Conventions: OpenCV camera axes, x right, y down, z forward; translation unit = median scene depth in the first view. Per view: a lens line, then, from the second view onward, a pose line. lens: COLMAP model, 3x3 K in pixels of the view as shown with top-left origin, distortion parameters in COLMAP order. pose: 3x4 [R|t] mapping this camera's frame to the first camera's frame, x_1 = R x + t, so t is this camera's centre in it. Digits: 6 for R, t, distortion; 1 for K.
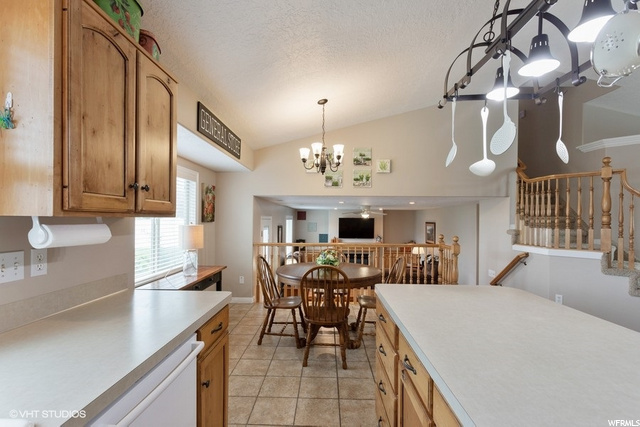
lens RADIAL K [[303.1, 0, 317.1], [0, 303.1, 218.8], [0, 0, 1]] dist [-0.002834, 0.004535]
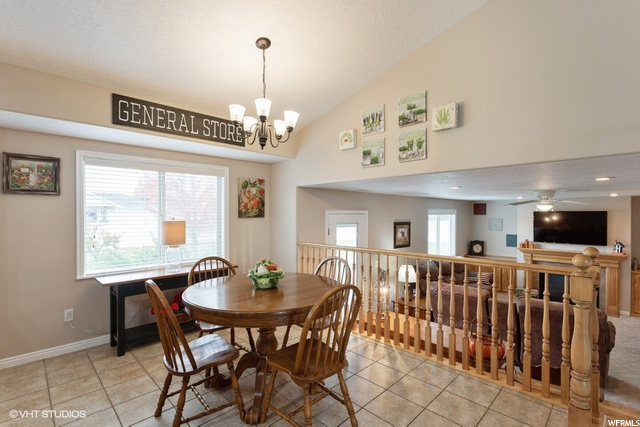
lens RADIAL K [[303.1, 0, 318.0], [0, 303.1, 215.2], [0, 0, 1]] dist [-0.002834, 0.004535]
pose [[0.719976, -0.003477, -0.693990, 0.433170], [0.006459, 0.999978, 0.001690, 0.003239], [0.693969, -0.005699, 0.719983, 0.433911]]
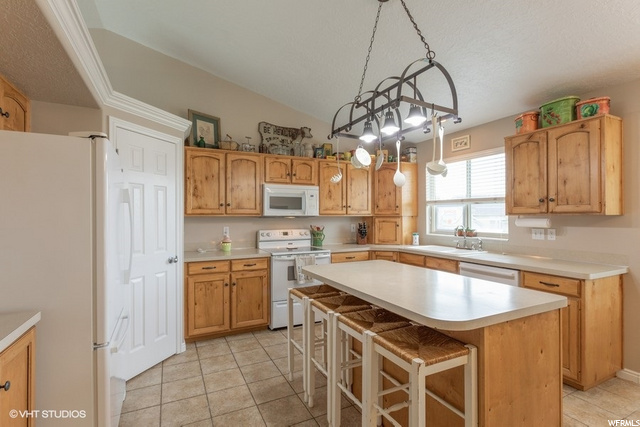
lens RADIAL K [[303.1, 0, 314.4], [0, 303.1, 216.9], [0, 0, 1]] dist [-0.002834, 0.004535]
pose [[-0.884965, -0.004000, -0.465640, 0.481519], [-0.003661, 0.999992, -0.001632, 0.004100], [0.465643, 0.000261, -0.884973, 0.586205]]
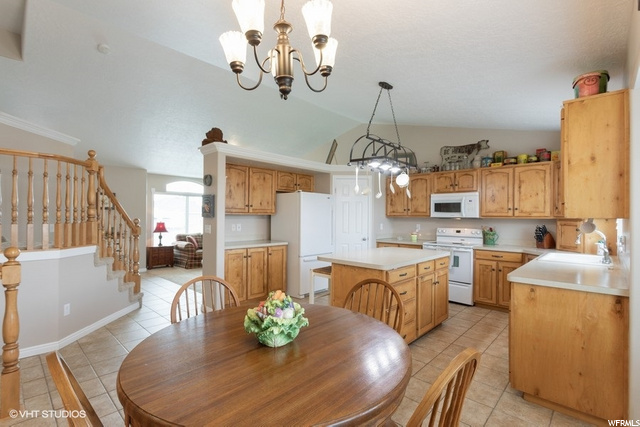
lens RADIAL K [[303.1, 0, 317.3], [0, 303.1, 213.8], [0, 0, 1]] dist [-0.002834, 0.004535]
pose [[-0.745151, -0.008864, 0.666837, -0.199027], [-0.015331, 0.999875, -0.003841, -0.001213], [-0.666719, -0.013086, -0.745194, 0.925853]]
